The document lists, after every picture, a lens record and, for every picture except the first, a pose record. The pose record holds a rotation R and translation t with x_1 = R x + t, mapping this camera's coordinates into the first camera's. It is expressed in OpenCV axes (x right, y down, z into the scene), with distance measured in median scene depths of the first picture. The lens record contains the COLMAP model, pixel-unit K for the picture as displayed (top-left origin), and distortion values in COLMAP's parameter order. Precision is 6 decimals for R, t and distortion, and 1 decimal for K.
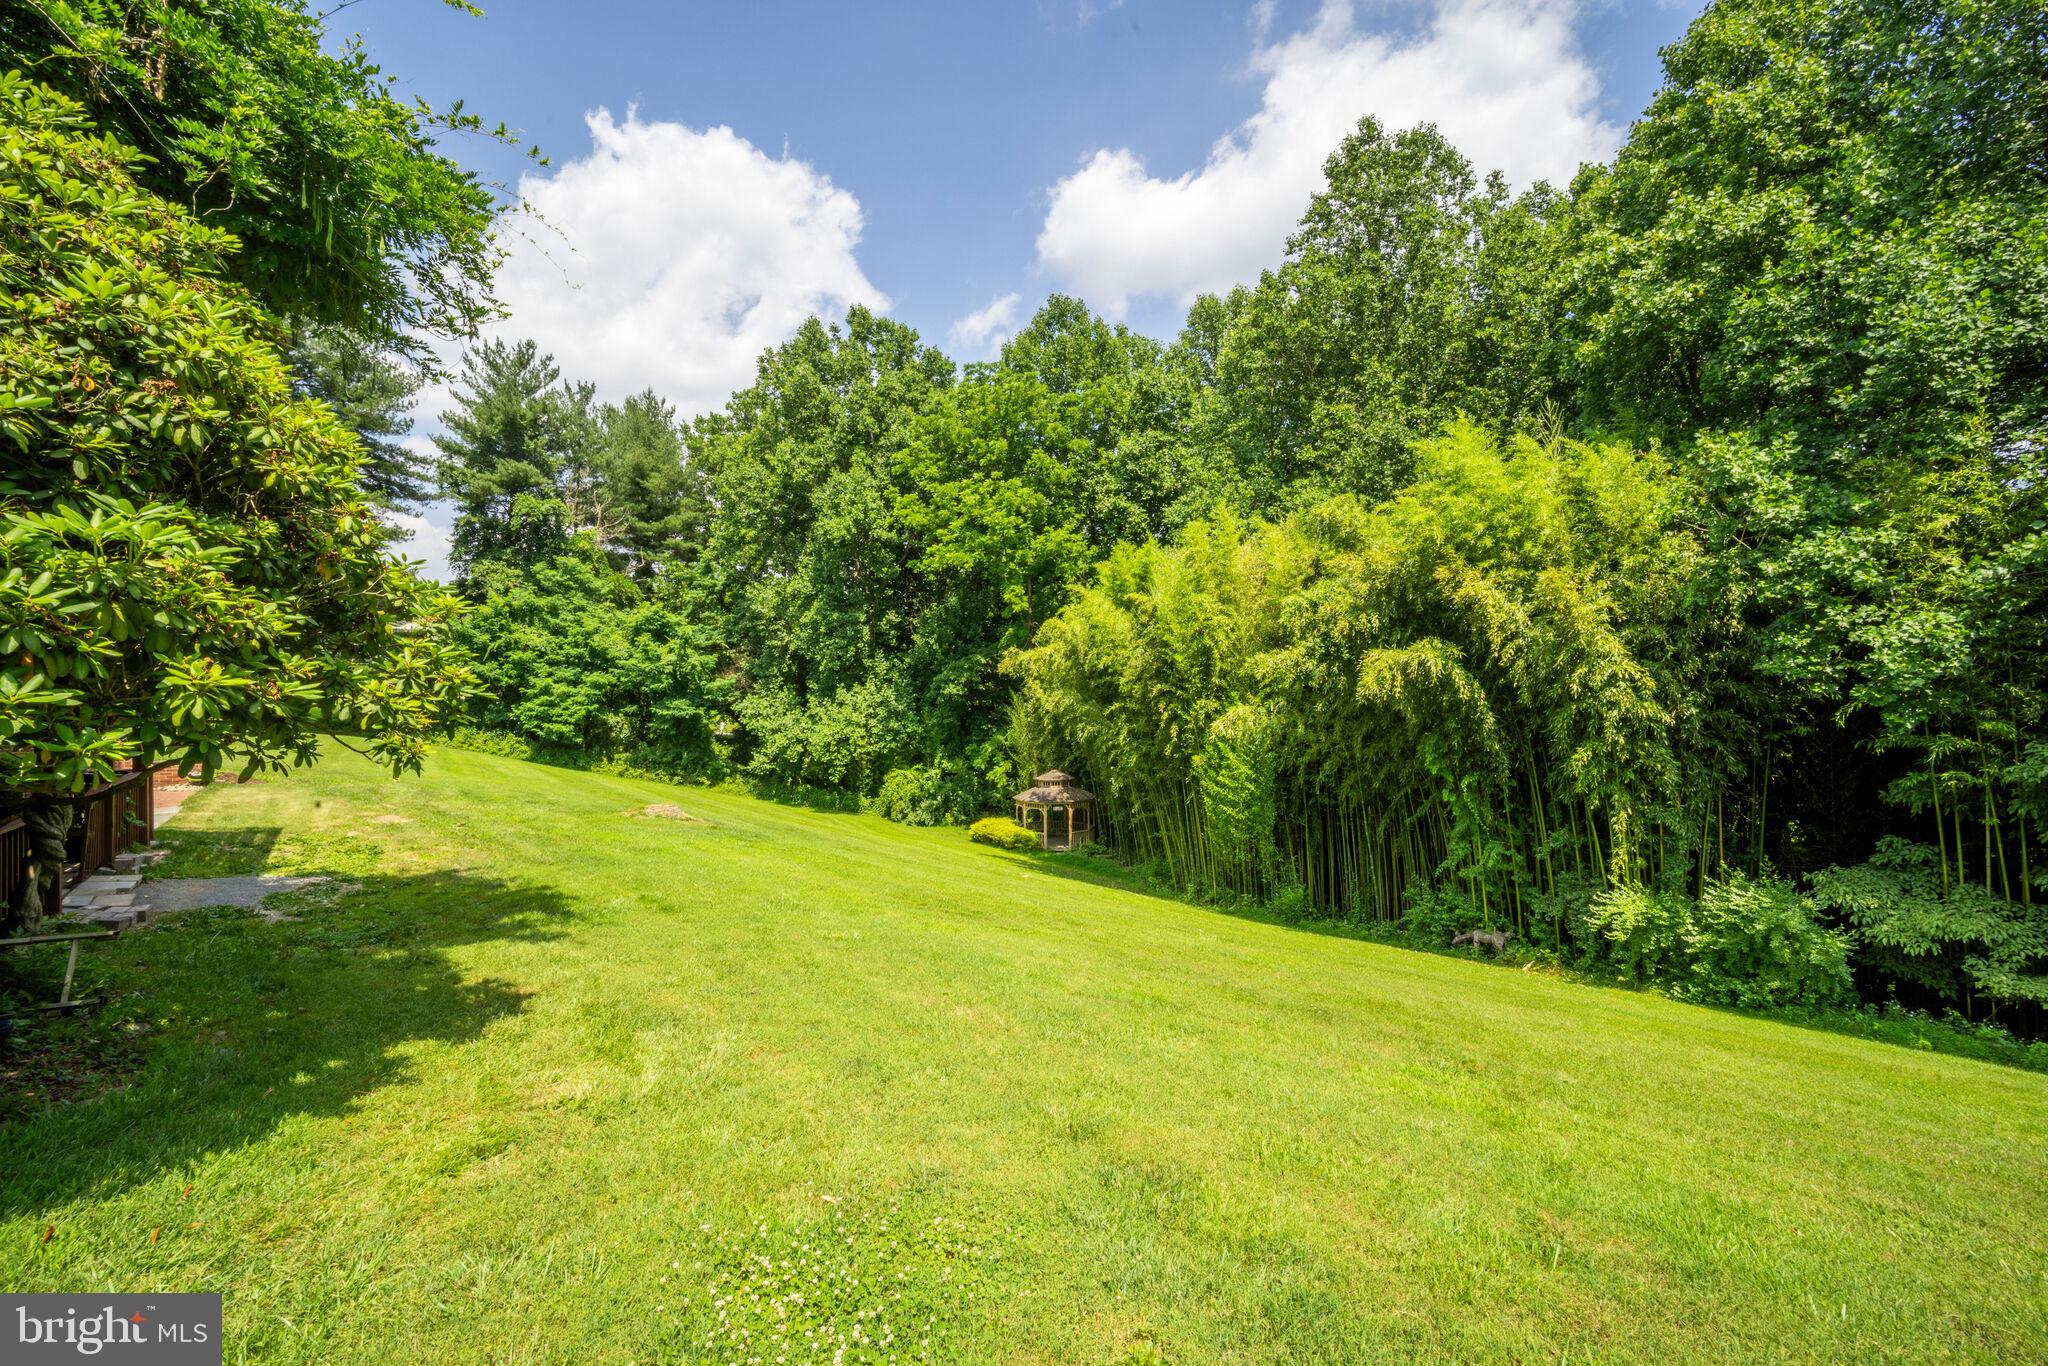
lens RADIAL K [[838.7, 0, 1024.0], [0, 838.7, 683.0], [0, 0, 1]] dist [-0.002597, -0.000254]
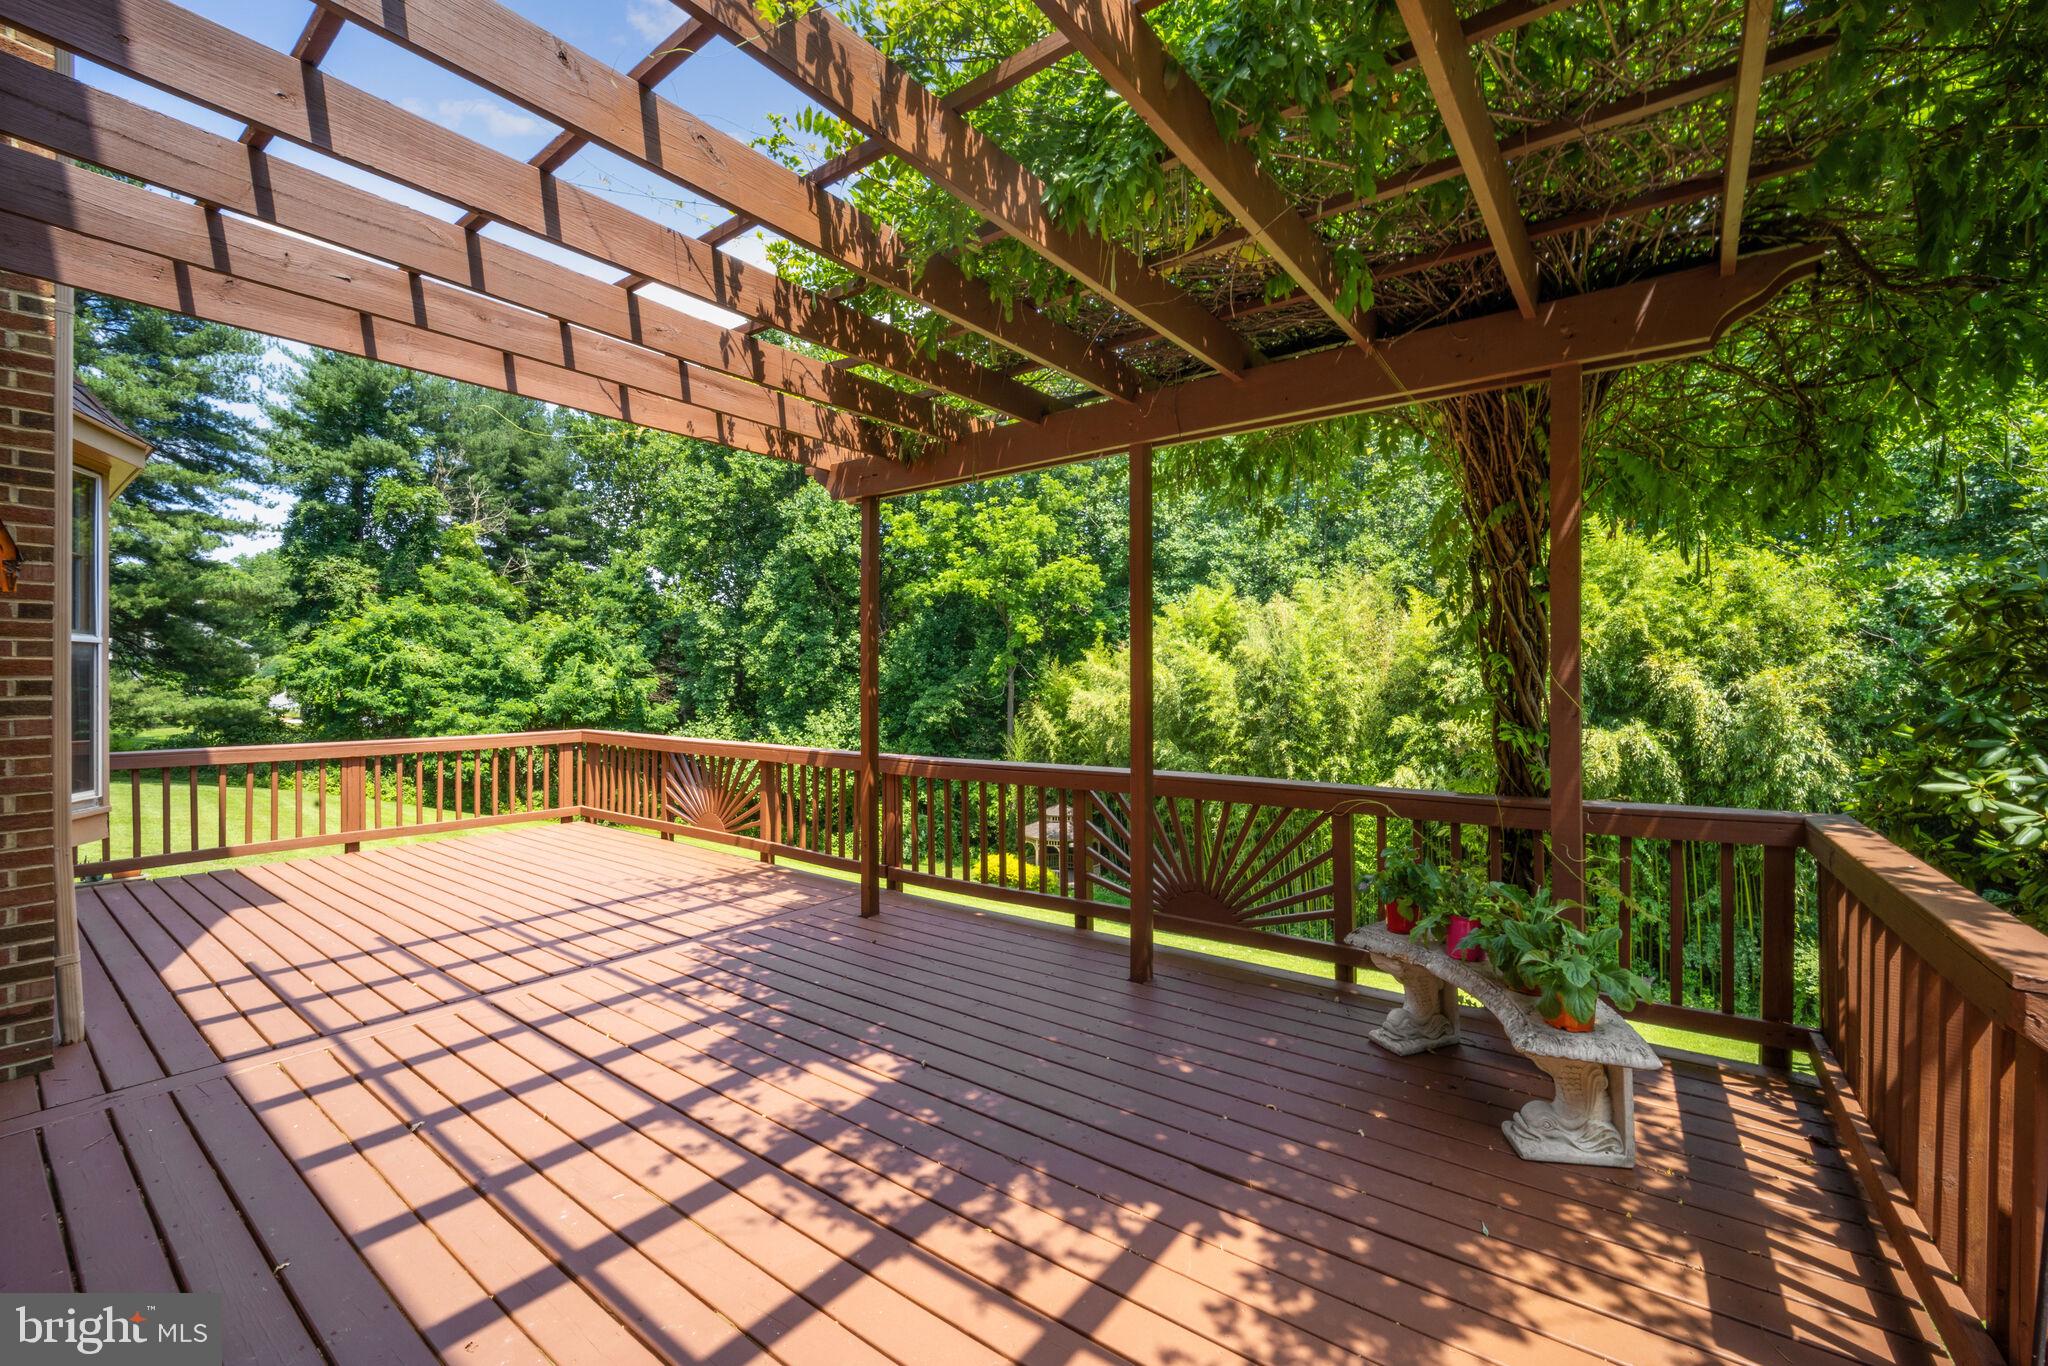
lens RADIAL K [[838.7, 0, 1024.0], [0, 838.7, 683.0], [0, 0, 1]] dist [-0.002597, -0.000254]
pose [[0.972287, 0.002627, 0.233776, -0.230657], [-0.005479, 0.999918, 0.011551, -0.047076], [-0.233727, -0.012512, 0.972222, 0.055264]]
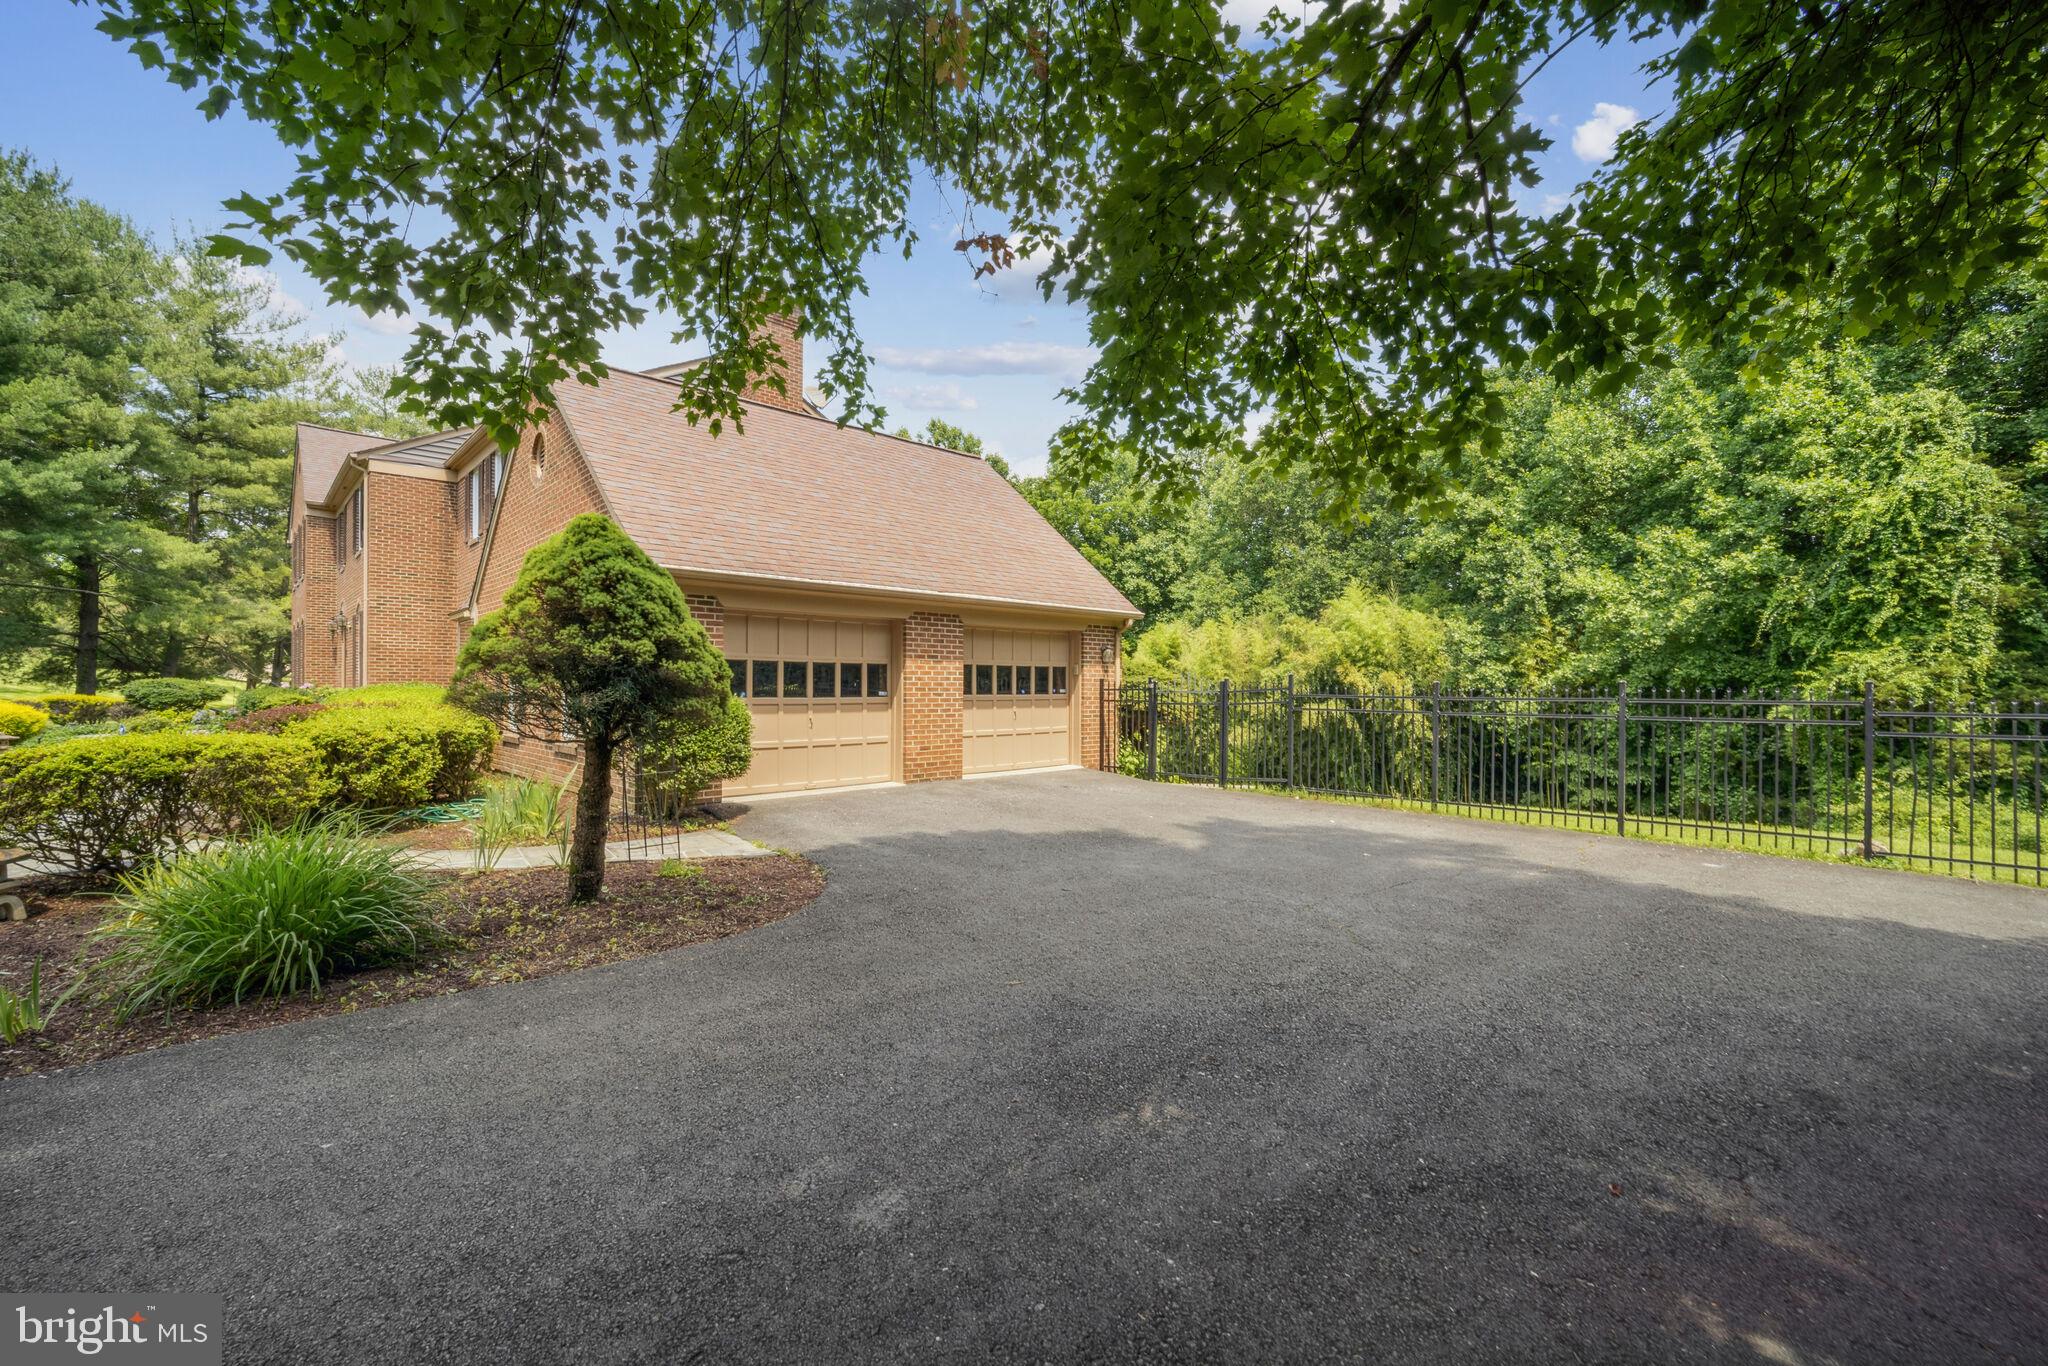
lens RADIAL K [[838.7, 0, 1024.0], [0, 838.7, 683.0], [0, 0, 1]] dist [-0.002597, -0.000254]
pose [[0.997563, 0.010314, 0.069010, -0.187141], [-0.010381, 0.999946, 0.000611, -0.037019], [-0.069000, -0.001326, 0.997616, -0.446651]]
